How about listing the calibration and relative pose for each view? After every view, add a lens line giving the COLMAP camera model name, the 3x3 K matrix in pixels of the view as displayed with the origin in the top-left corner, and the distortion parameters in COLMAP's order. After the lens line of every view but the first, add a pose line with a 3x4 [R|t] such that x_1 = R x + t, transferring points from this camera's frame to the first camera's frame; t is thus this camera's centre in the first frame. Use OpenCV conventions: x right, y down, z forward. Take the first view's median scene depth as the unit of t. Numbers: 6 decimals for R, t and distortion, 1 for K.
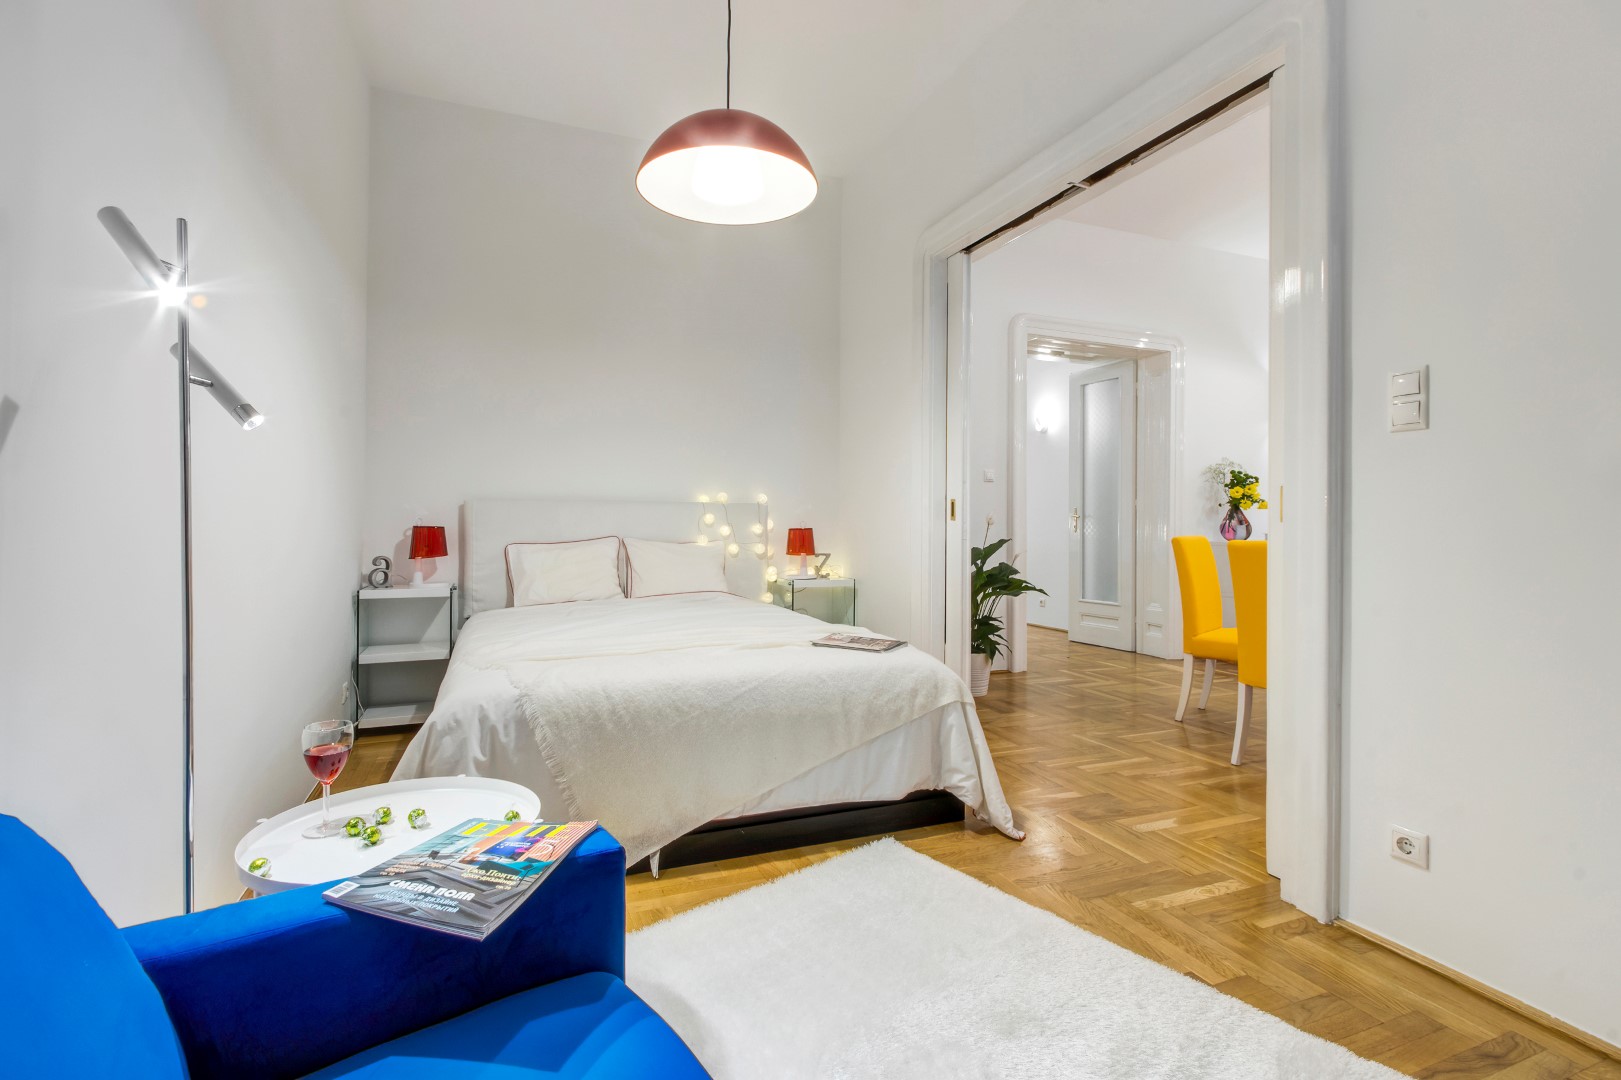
lens RADIAL K [[762.9, 0, 810.5], [0, 762.9, 540.0], [0, 0, 1]] dist [0.000746, 0.000253]
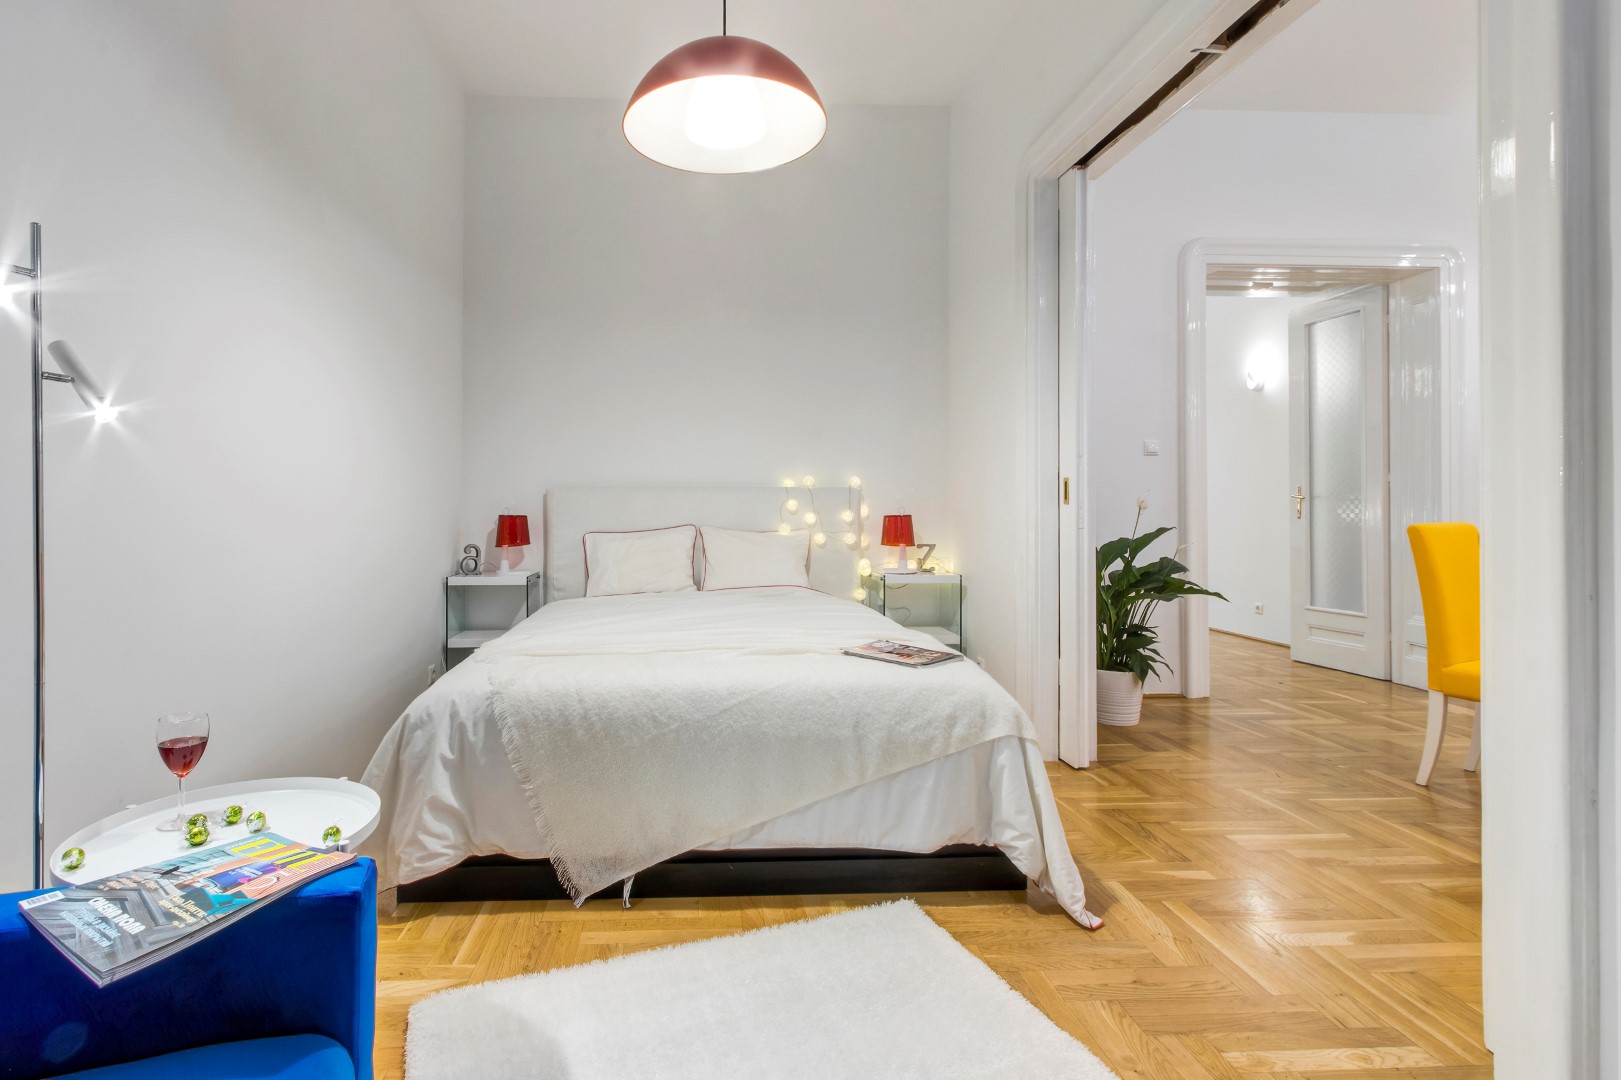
lens RADIAL K [[810.6, 0, 712.8], [0, 810.6, 524.3], [0, 0, 1]] dist [0.003576, -0.001747]
pose [[0.943468, -0.001904, -0.331458, 0.176486], [0.000264, 0.999988, -0.004993, -0.000584], [0.331463, 0.004623, 0.943457, 0.114318]]
